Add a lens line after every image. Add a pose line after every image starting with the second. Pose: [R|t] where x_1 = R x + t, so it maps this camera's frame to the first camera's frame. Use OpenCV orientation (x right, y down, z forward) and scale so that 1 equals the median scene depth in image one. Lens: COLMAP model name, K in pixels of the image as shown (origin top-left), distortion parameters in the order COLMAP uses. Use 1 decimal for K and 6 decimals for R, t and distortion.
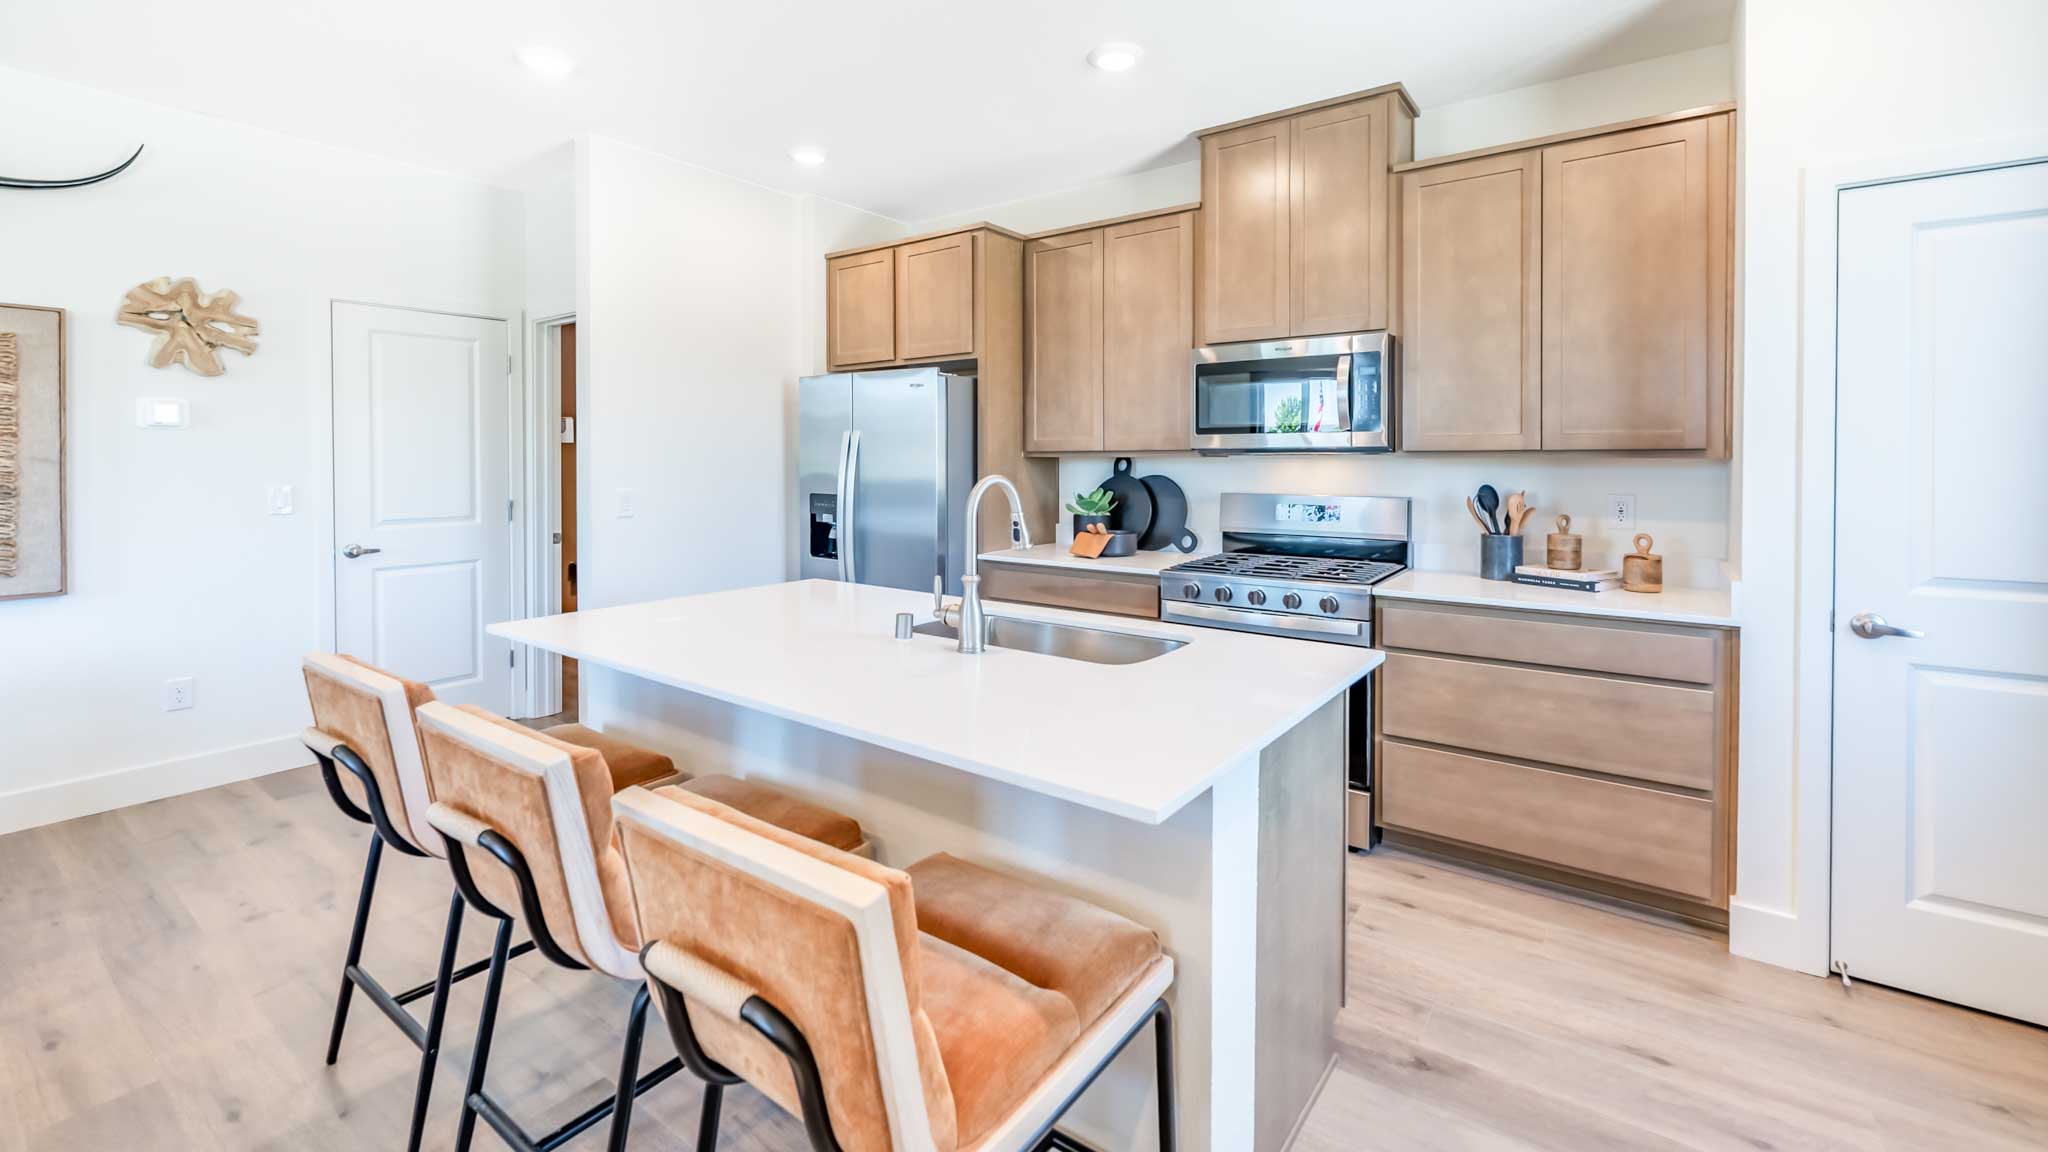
lens RADIAL K [[835.9, 0, 1052.0], [0, 835.9, 474.7], [0, 0, 1]] dist [0.003343, -0.000145]
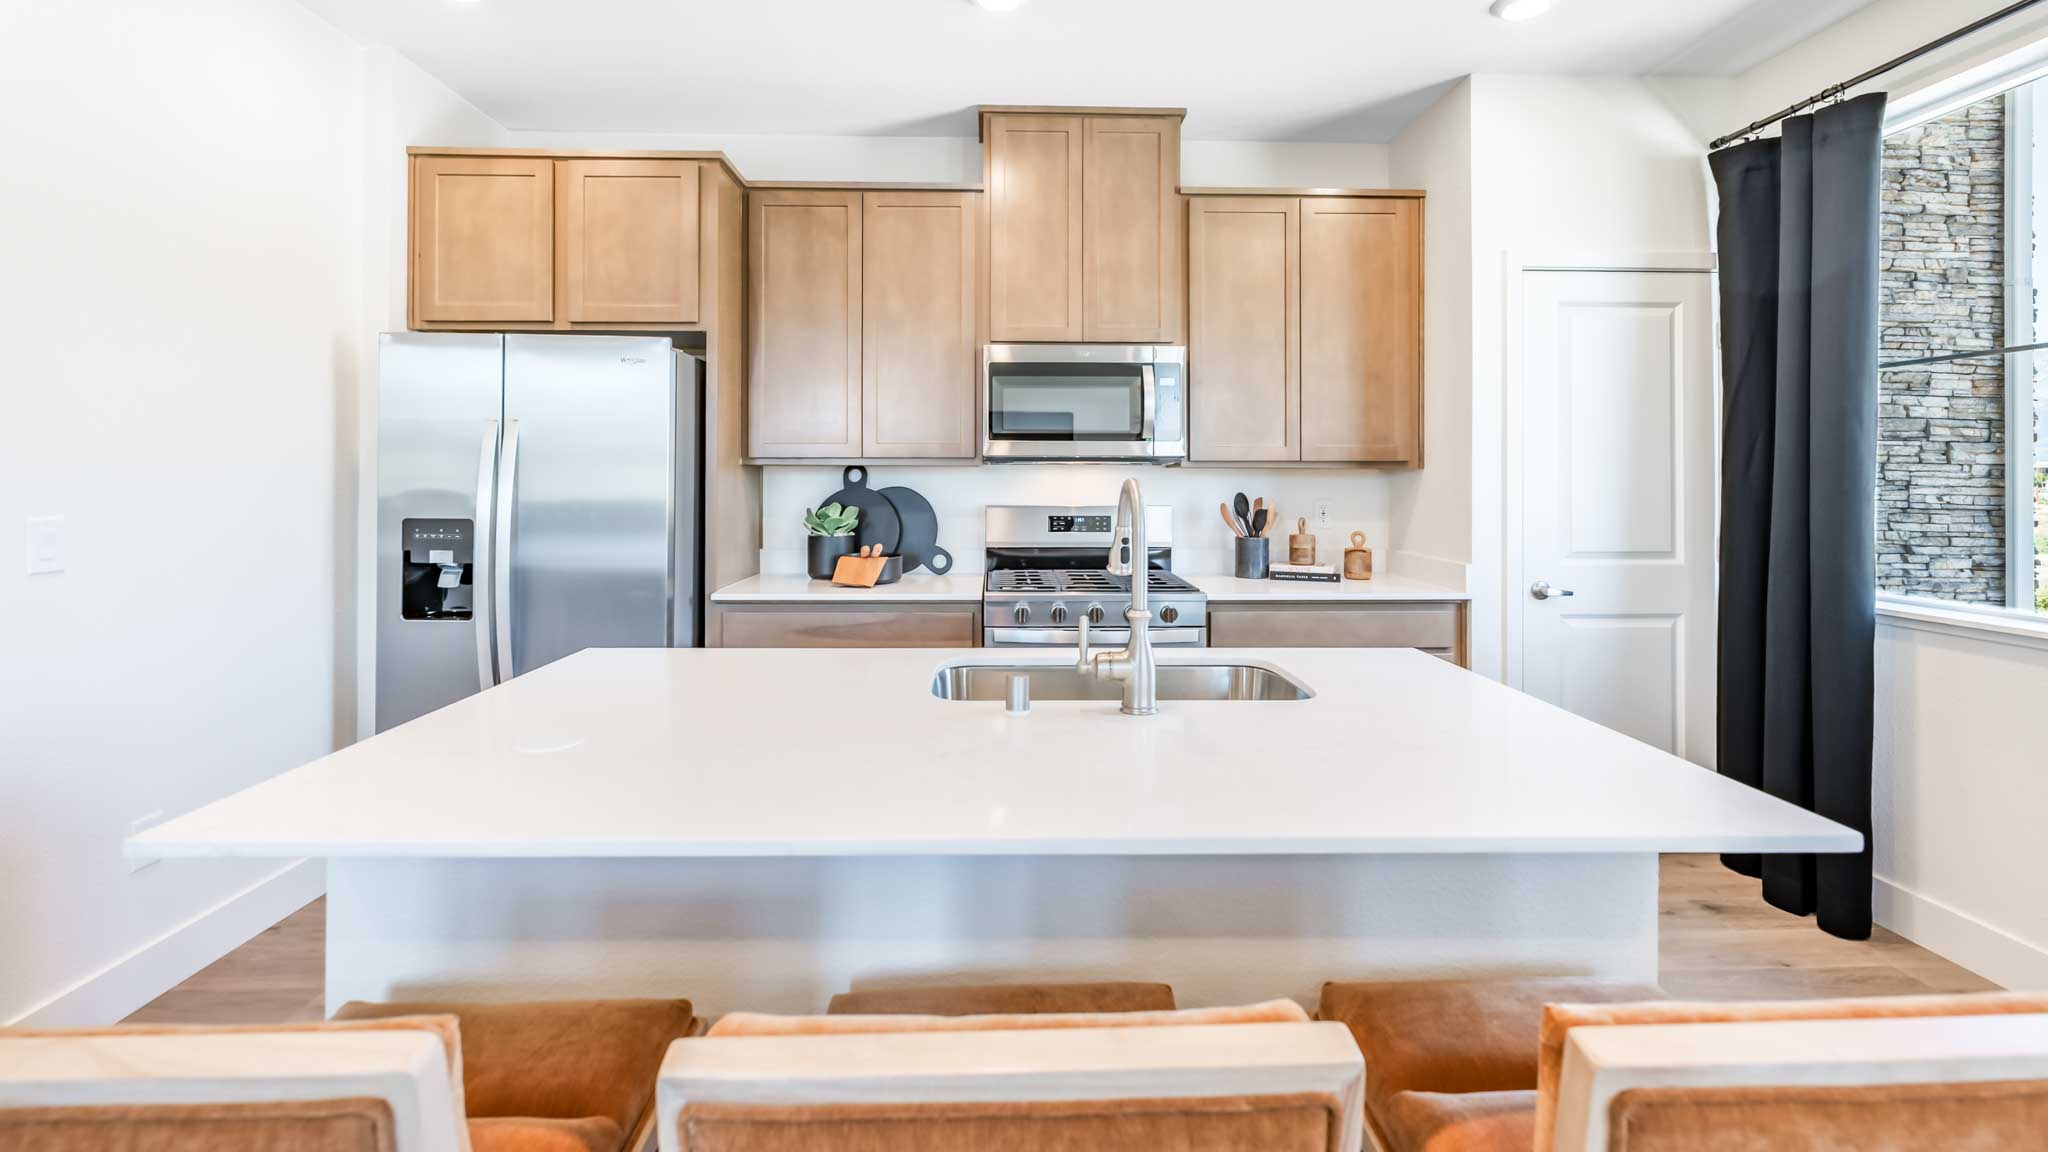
lens RADIAL K [[870.4, 0, 1017.4], [0, 870.4, 480.3], [0, 0, 1]] dist [0.000003, -0.000199]
pose [[0.803380, -0.001465, 0.595465, -0.342515], [0.007893, 0.999935, -0.008189, 0.002437], [-0.595414, 0.011278, 0.803340, 0.217824]]
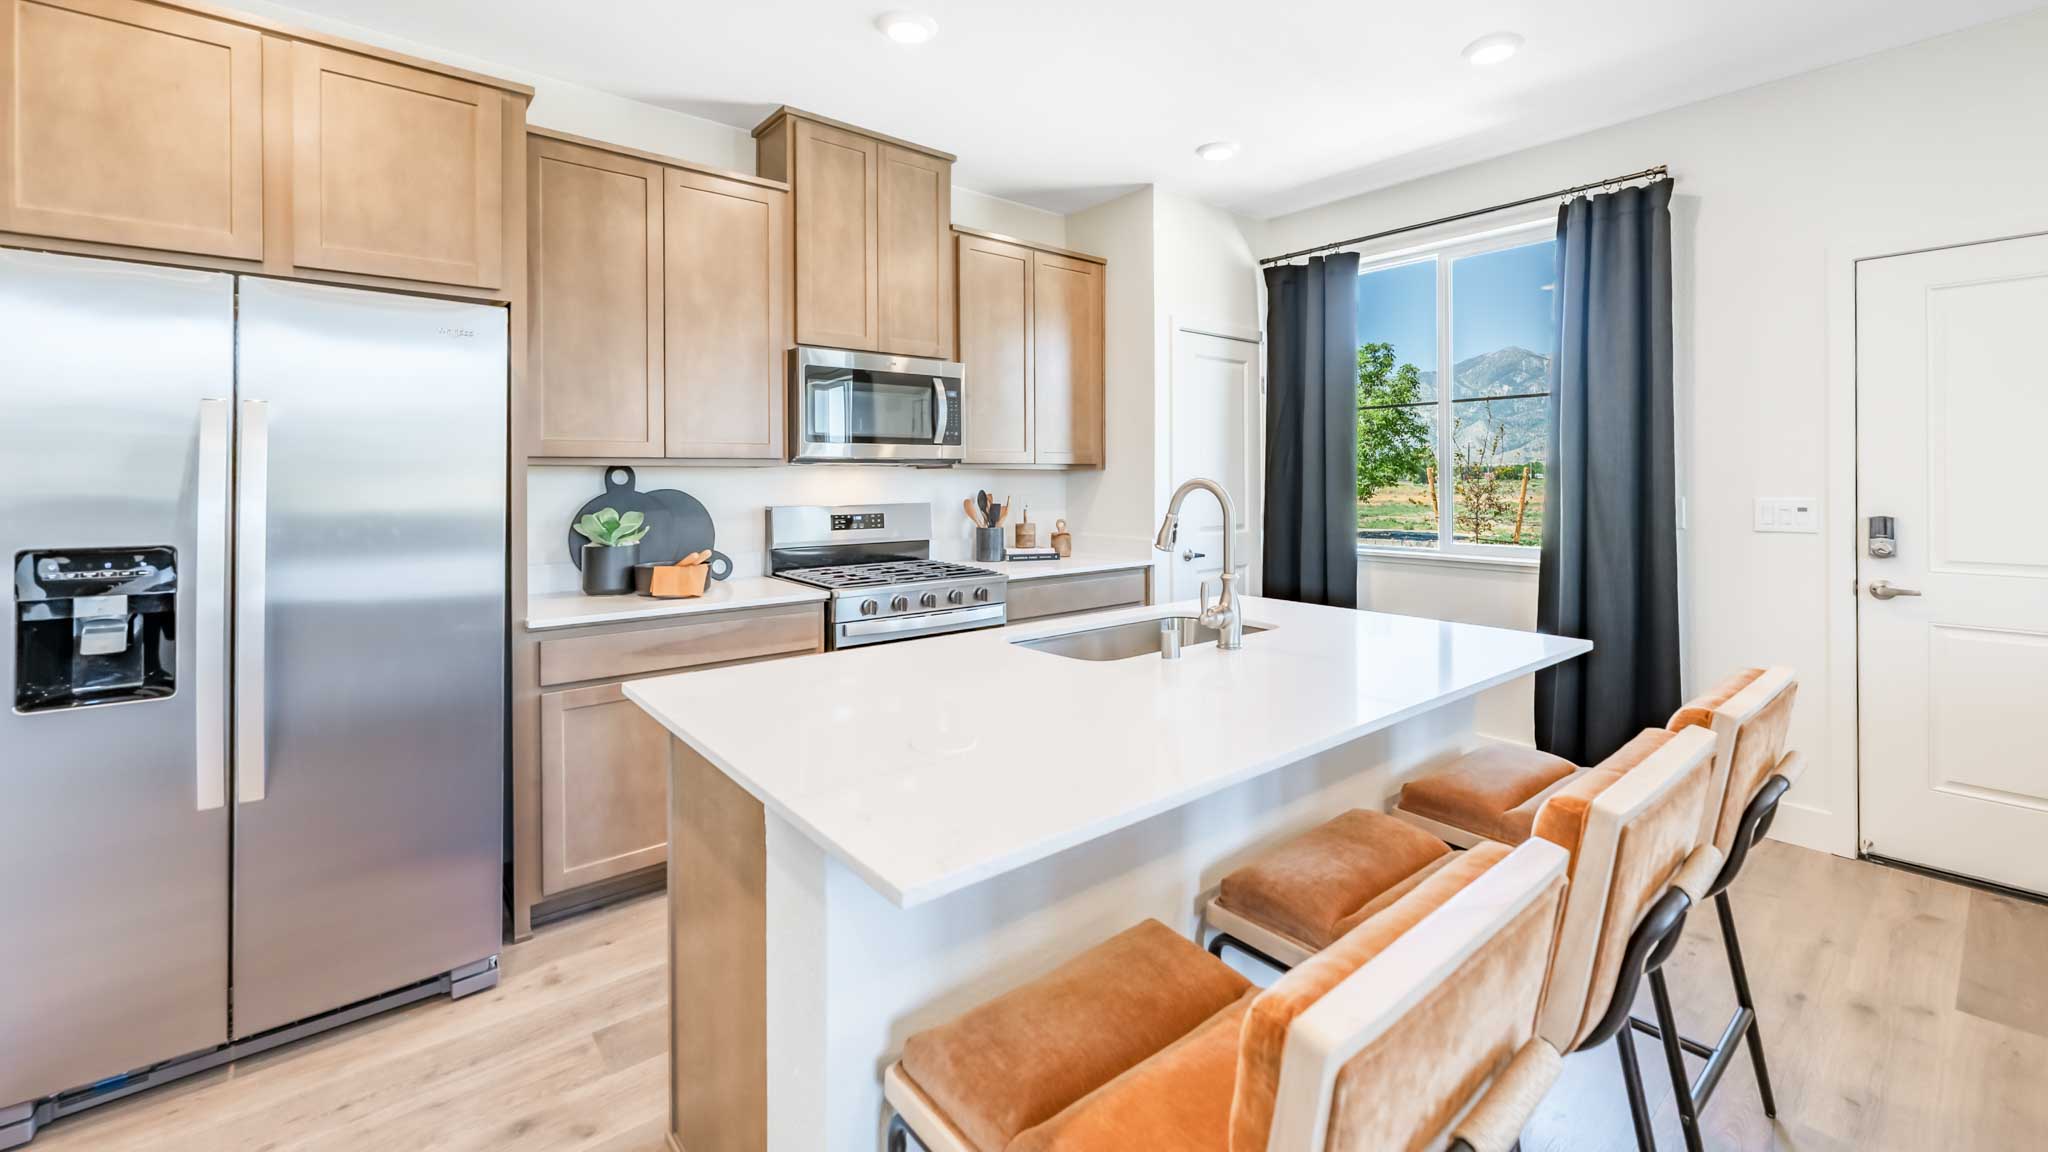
lens RADIAL K [[835.9, 0, 1052.0], [0, 835.9, 474.7], [0, 0, 1]] dist [0.003343, -0.000145]
pose [[0.260853, -0.000065, 0.965378, -0.601493], [0.018599, 0.999815, -0.004958, -0.002614], [-0.965199, 0.019249, 0.260806, 0.477921]]
